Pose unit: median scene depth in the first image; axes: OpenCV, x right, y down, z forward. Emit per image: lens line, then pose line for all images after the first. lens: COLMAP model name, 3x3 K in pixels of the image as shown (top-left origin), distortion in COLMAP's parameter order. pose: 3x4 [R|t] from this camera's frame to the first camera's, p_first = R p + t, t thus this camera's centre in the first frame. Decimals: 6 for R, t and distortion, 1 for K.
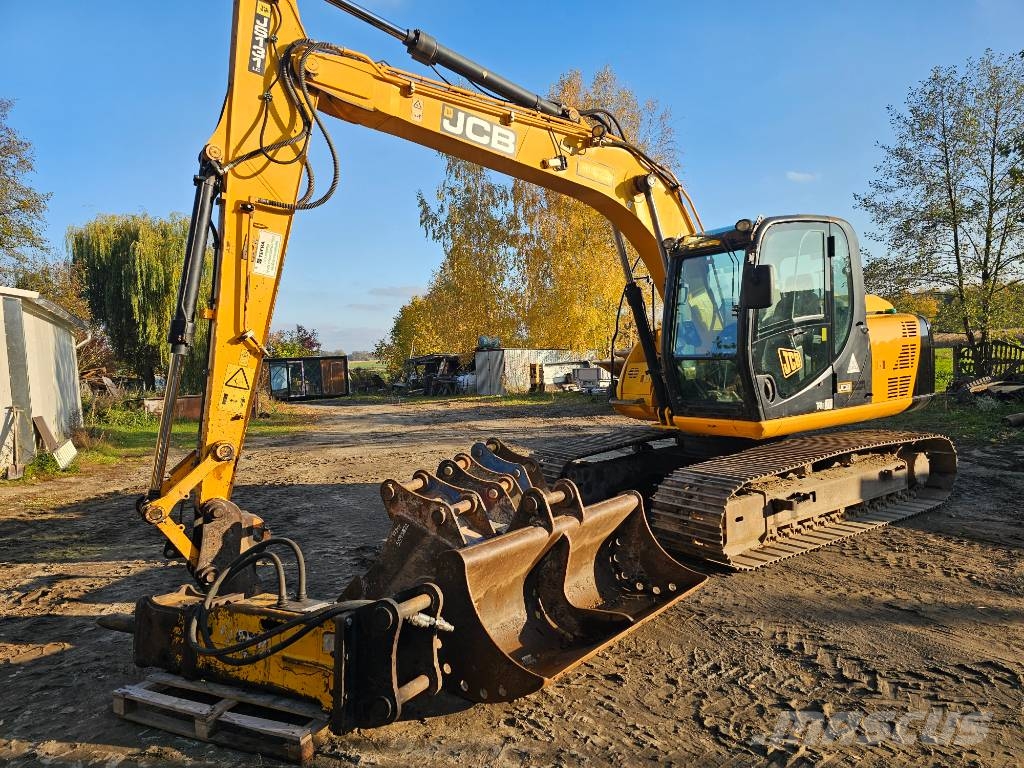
lens RADIAL K [[684.1, 0, 525.2], [0, 684.1, 380.0], [0, 0, 1]] dist [0.075187, -0.071097]
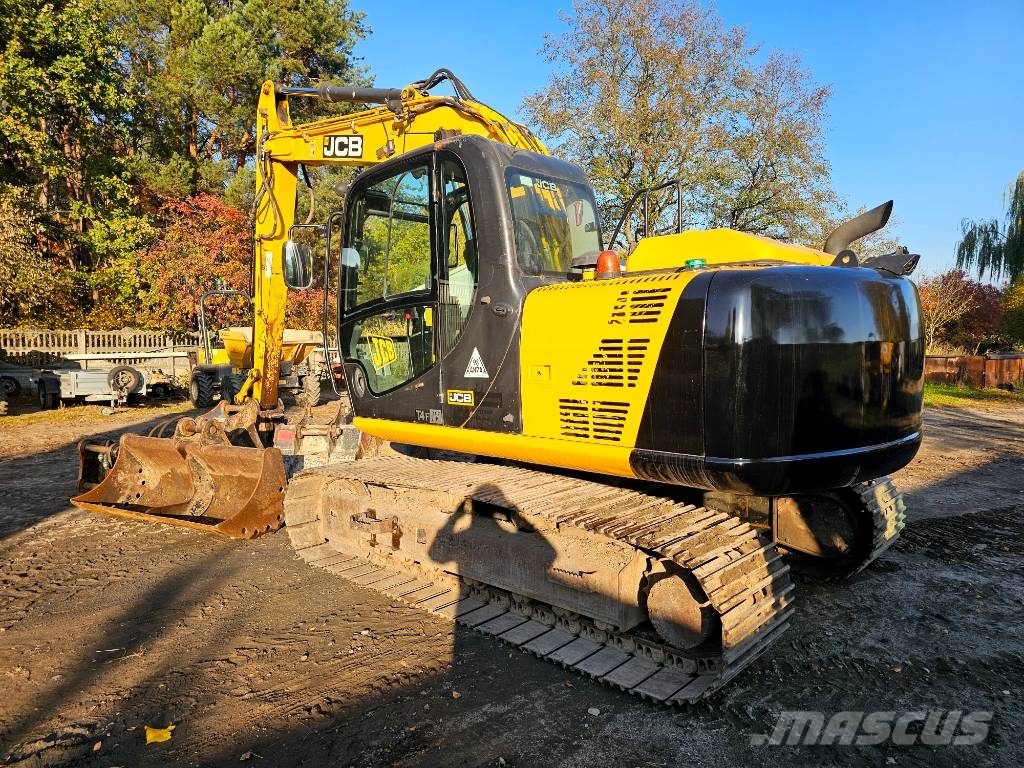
lens RADIAL K [[684.1, 0, 525.2], [0, 684.1, 380.0], [0, 0, 1]] dist [0.075187, -0.071097]
pose [[0.230608, 0.112278, -0.966547, 1.185925], [-0.039487, 0.993582, 0.105997, -0.083668], [0.972245, 0.013722, 0.233561, 0.975756]]
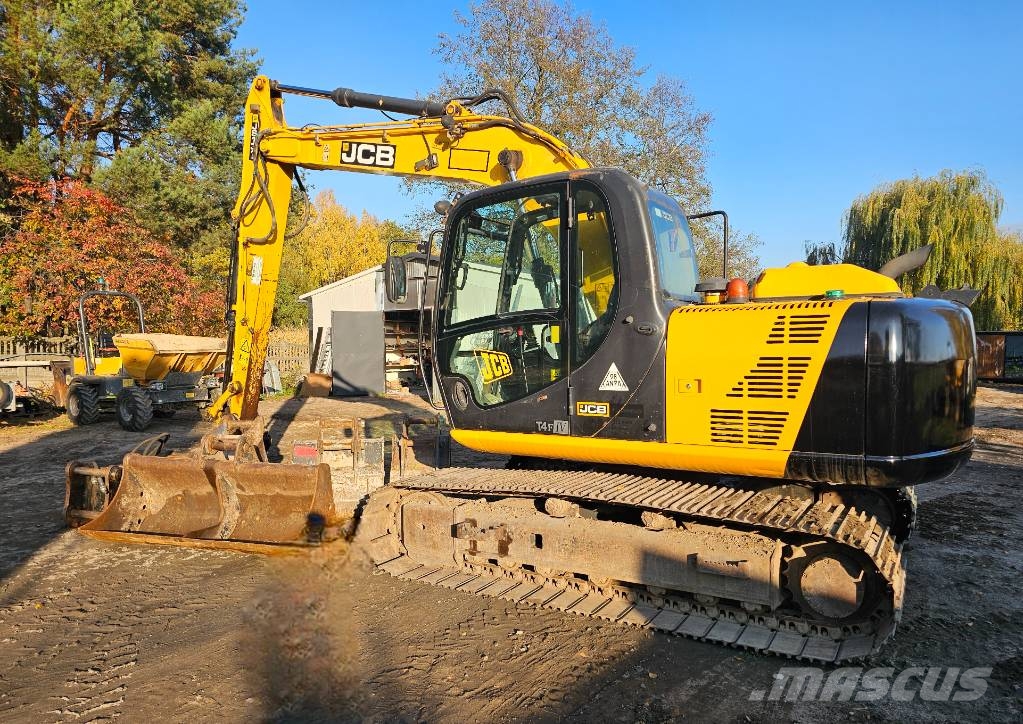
lens RADIAL K [[710.7, 0, 541.7], [0, 710.7, 386.5], [0, 0, 1]] dist [0.072631, -0.062129]
pose [[0.445484, 0.106415, -0.888943, 1.165009], [-0.056326, 0.994275, 0.090797, -0.081787], [0.893516, 0.009622, 0.448928, 0.670480]]
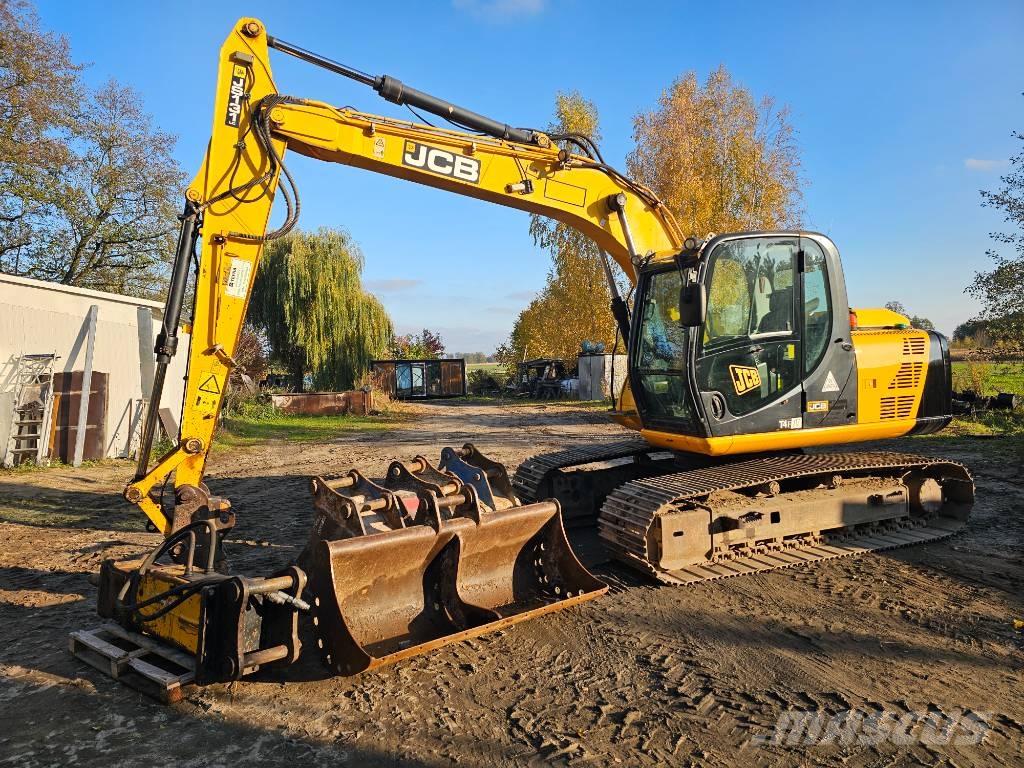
lens RADIAL K [[681.0, 0, 514.1], [0, 681.0, 376.7], [0, 0, 1]] dist [0.073998, -0.068004]
pose [[0.976994, 0.022040, -0.212125, 0.267768], [-0.024046, 0.999687, -0.006881, -0.014960], [0.211907, 0.011824, 0.977218, -0.033056]]
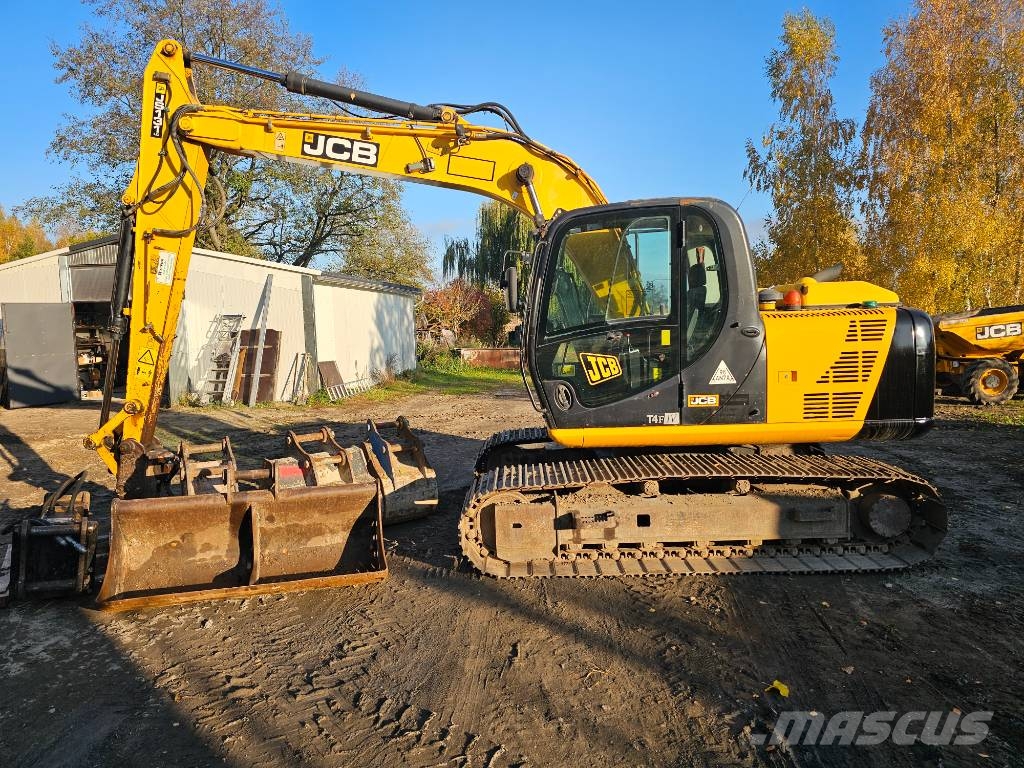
lens RADIAL K [[684.1, 0, 513.4], [0, 684.1, 371.8], [0, 0, 1]] dist [0.074726, -0.070286]
pose [[0.822262, 0.072223, -0.564508, 0.795348], [-0.038800, 0.996721, 0.071004, -0.080501], [0.567786, -0.036481, 0.822368, 0.195617]]
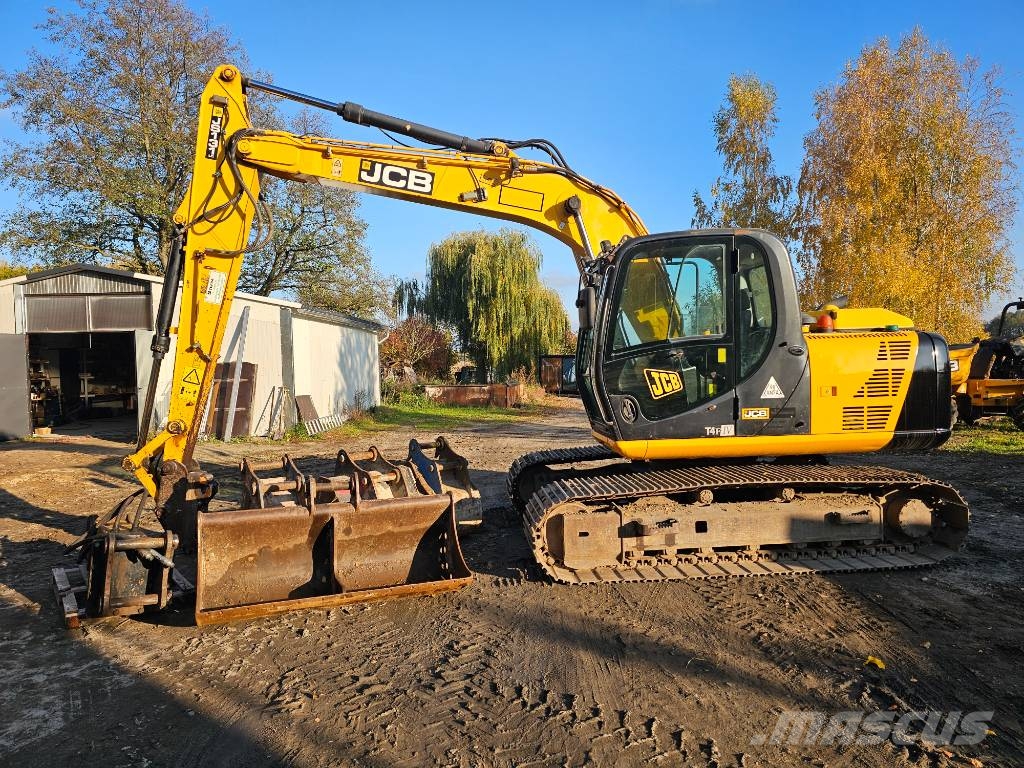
lens RADIAL K [[682.6, 0, 526.5], [0, 682.6, 379.1], [0, 0, 1]] dist [0.076385, -0.071757]
pose [[0.880109, 0.045850, -0.472553, 0.667897], [-0.044127, 0.998917, 0.014735, -0.037592], [0.472717, 0.007884, 0.881179, 0.059744]]
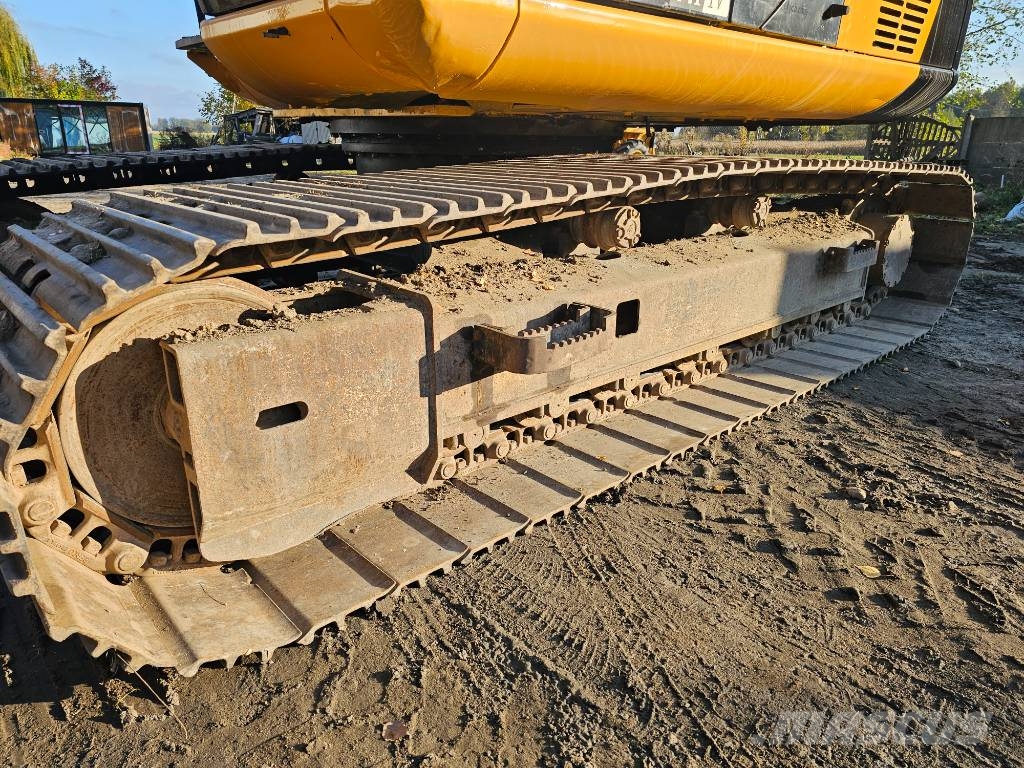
lens RADIAL K [[684.1, 0, 525.2], [0, 684.1, 380.0], [0, 0, 1]] dist [0.075187, -0.071097]
pose [[0.987386, 0.012185, 0.157860, 0.333959], [-0.057260, 0.957028, 0.284285, 0.115040], [-0.147612, -0.289738, 0.945655, 0.736035]]
